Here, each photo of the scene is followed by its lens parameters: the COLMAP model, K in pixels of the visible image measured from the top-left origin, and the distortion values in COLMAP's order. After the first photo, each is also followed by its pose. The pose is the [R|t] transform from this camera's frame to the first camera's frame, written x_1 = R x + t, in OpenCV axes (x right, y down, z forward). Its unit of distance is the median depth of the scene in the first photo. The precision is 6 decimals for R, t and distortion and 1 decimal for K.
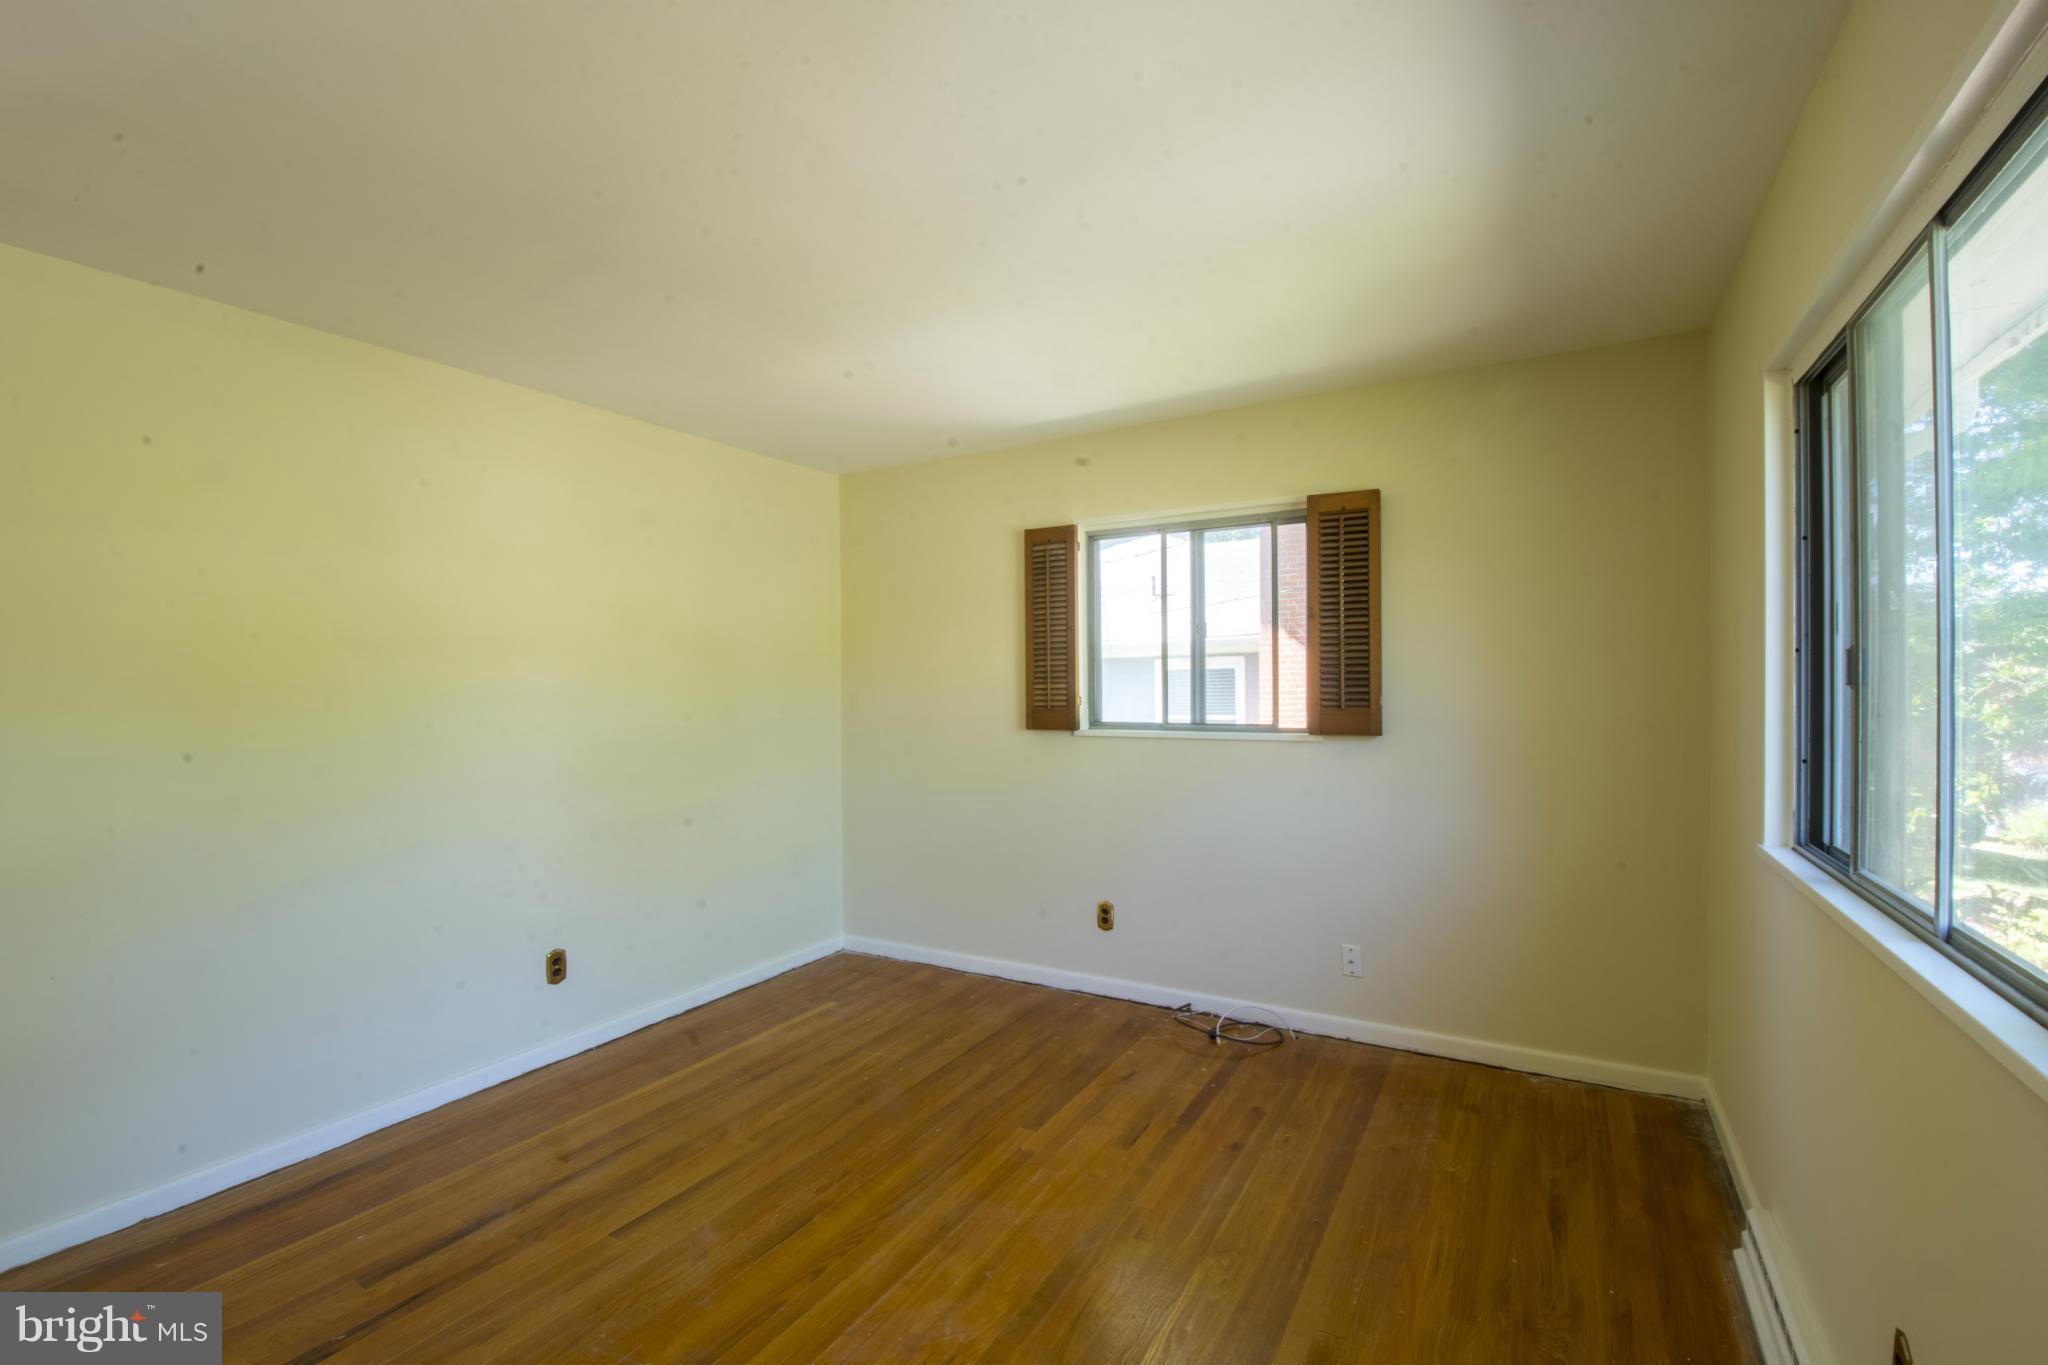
lens RADIAL K [[895.8, 0, 1024.5], [0, 895.8, 696.2], [0, 0, 1]] dist [-0.002917, -0.005359]
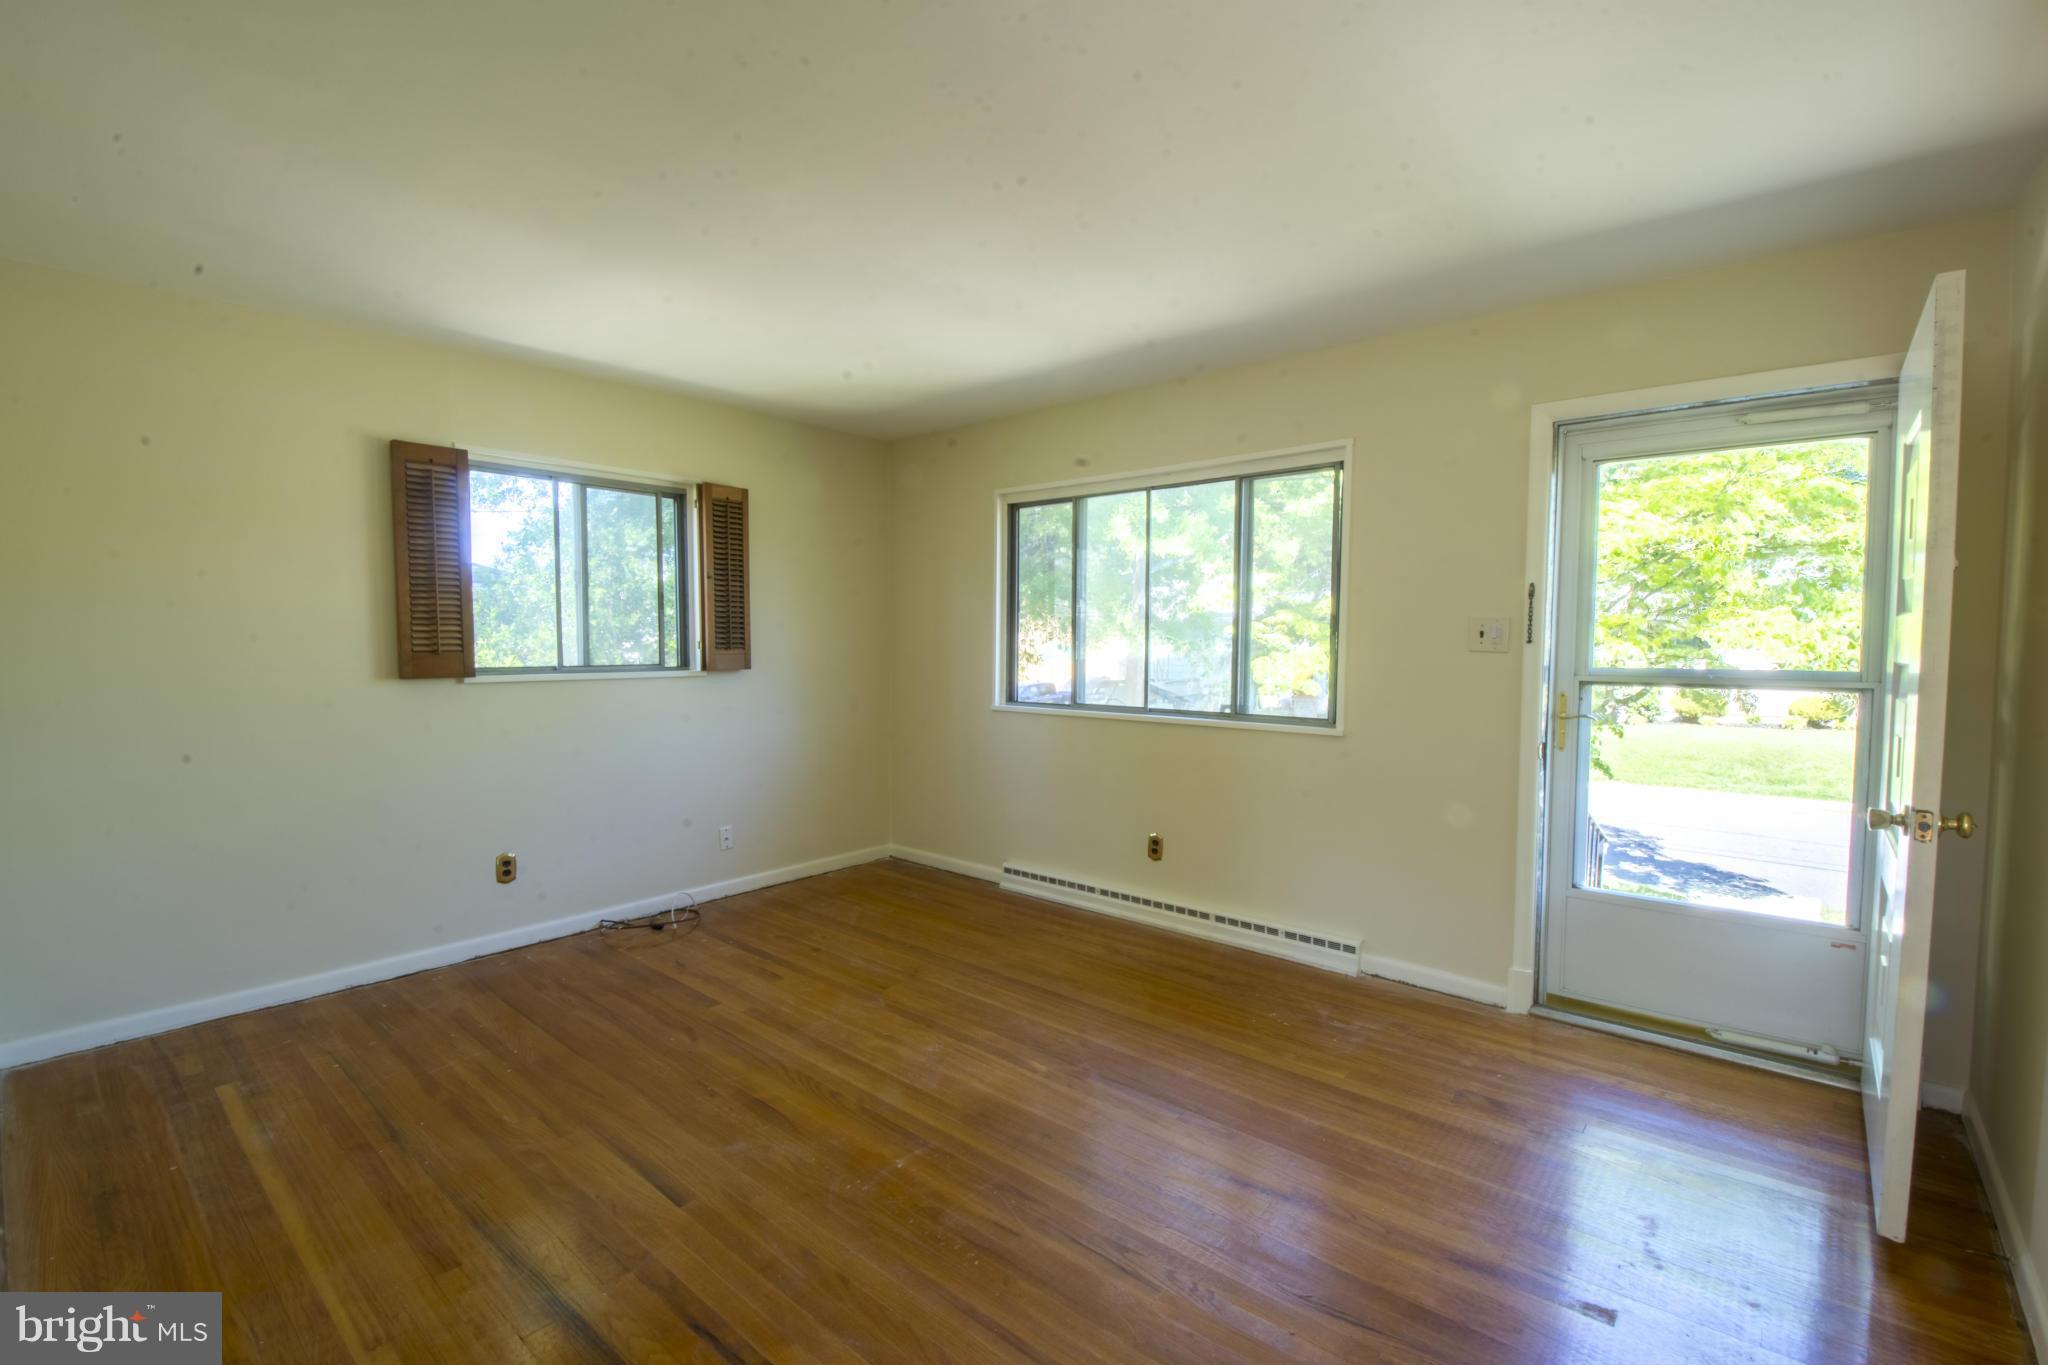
lens RADIAL K [[895.8, 0, 1026.6], [0, 895.8, 695.2], [0, 0, 1]] dist [-0.002917, -0.005359]
pose [[0.176679, -0.051604, 0.982915, -0.904569], [0.006461, 0.998664, 0.051269, 0.017021], [-0.984247, -0.002708, 0.176776, 0.336645]]
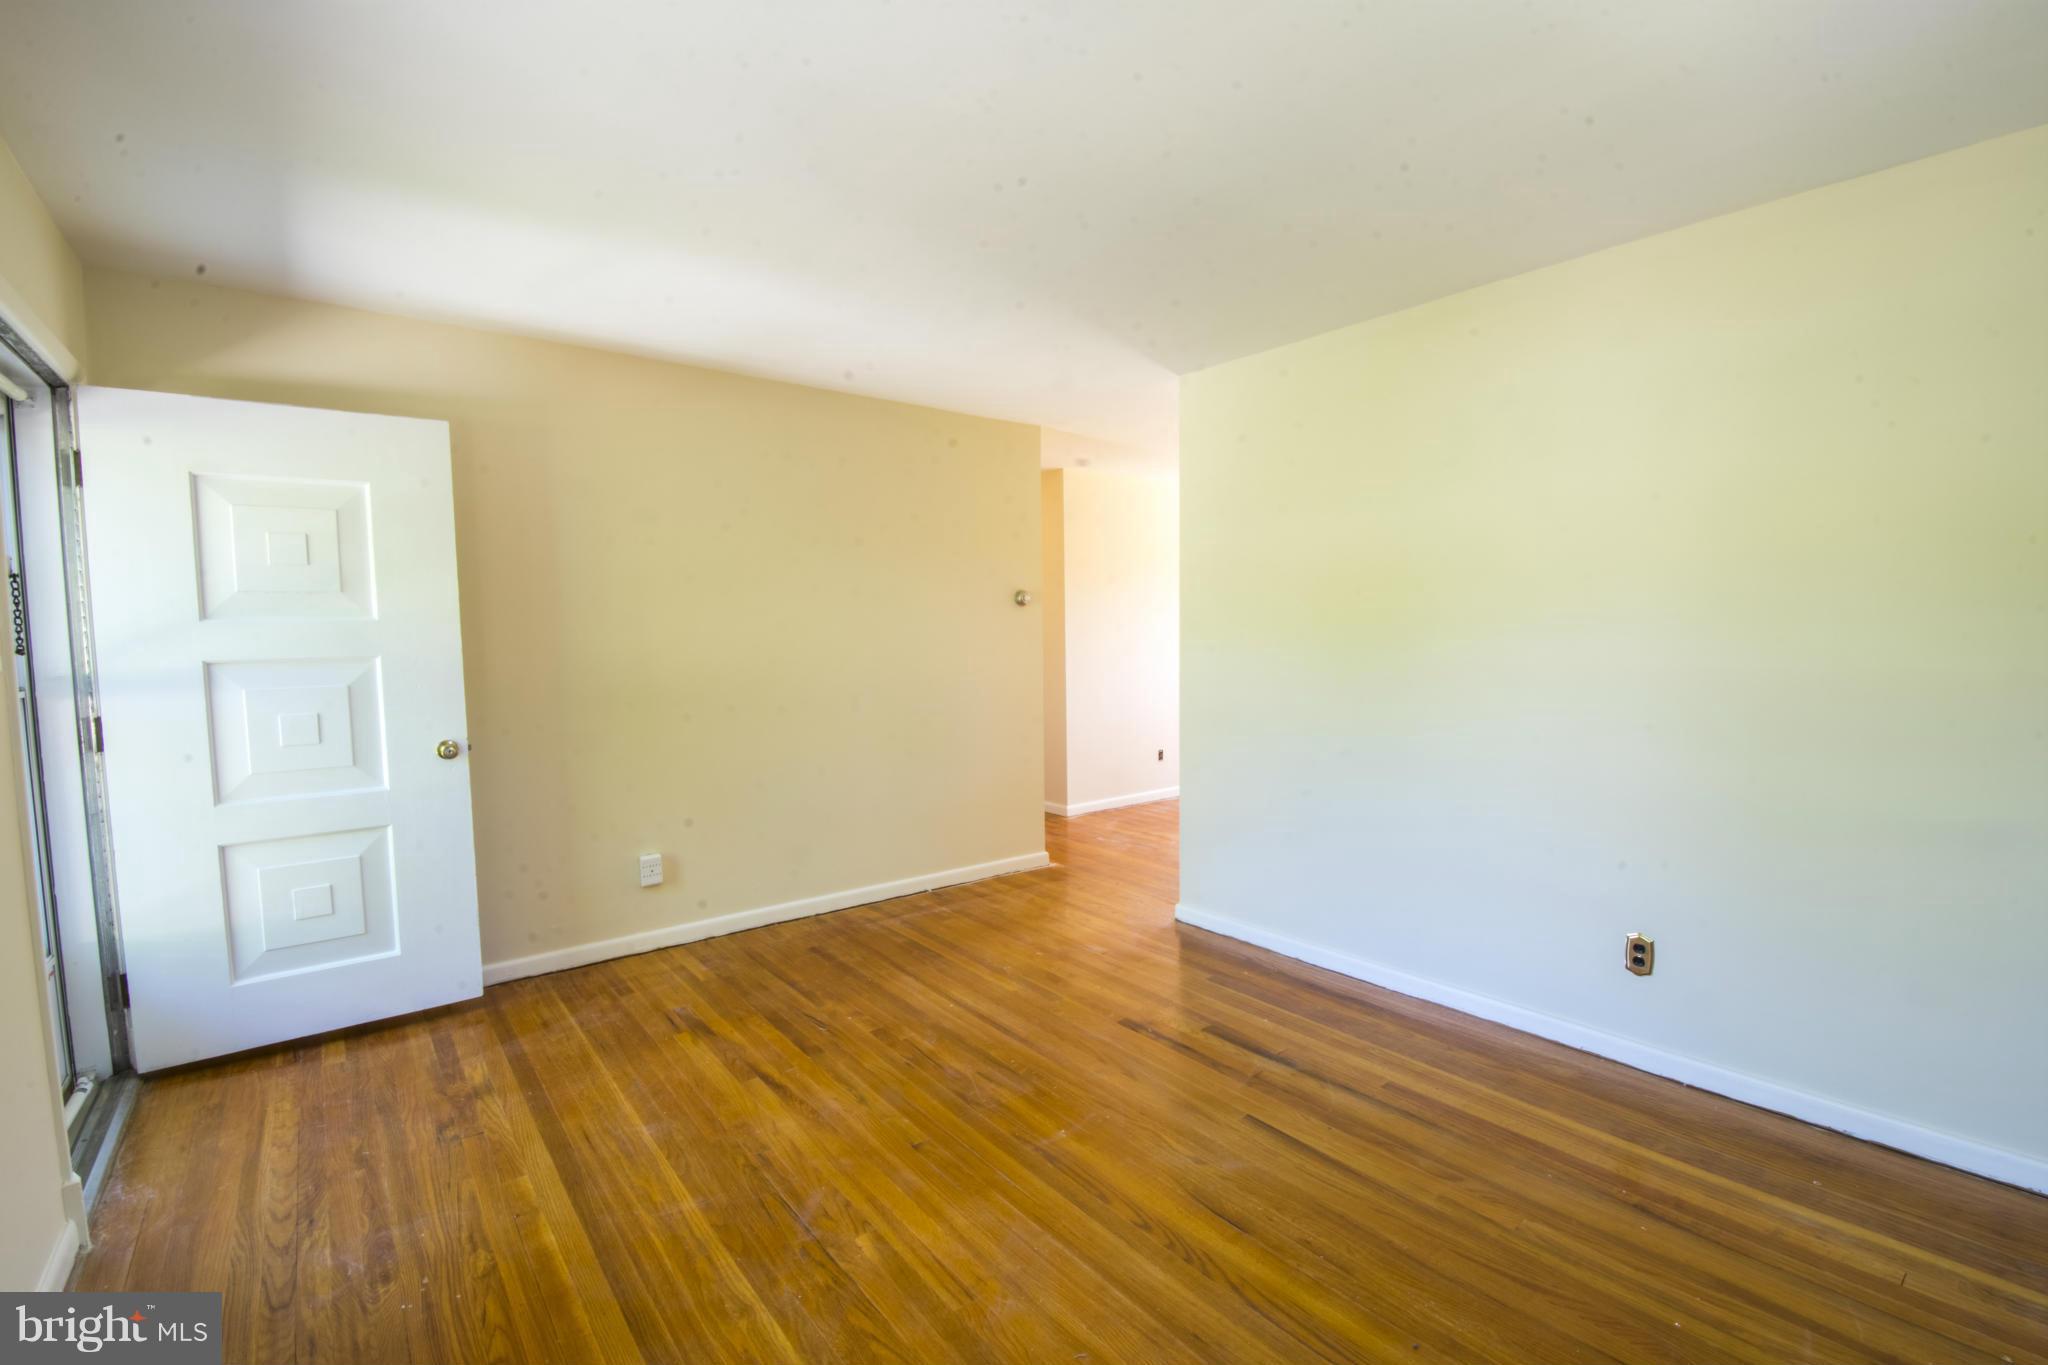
lens RADIAL K [[895.8, 0, 1020.3], [0, 895.8, 678.9], [0, 0, 1]] dist [-0.002917, -0.005359]
pose [[-0.367416, 0.066438, -0.927681, 0.438463], [0.002134, 0.997503, 0.070593, -0.008095], [0.930054, 0.023958, -0.366640, 0.791701]]
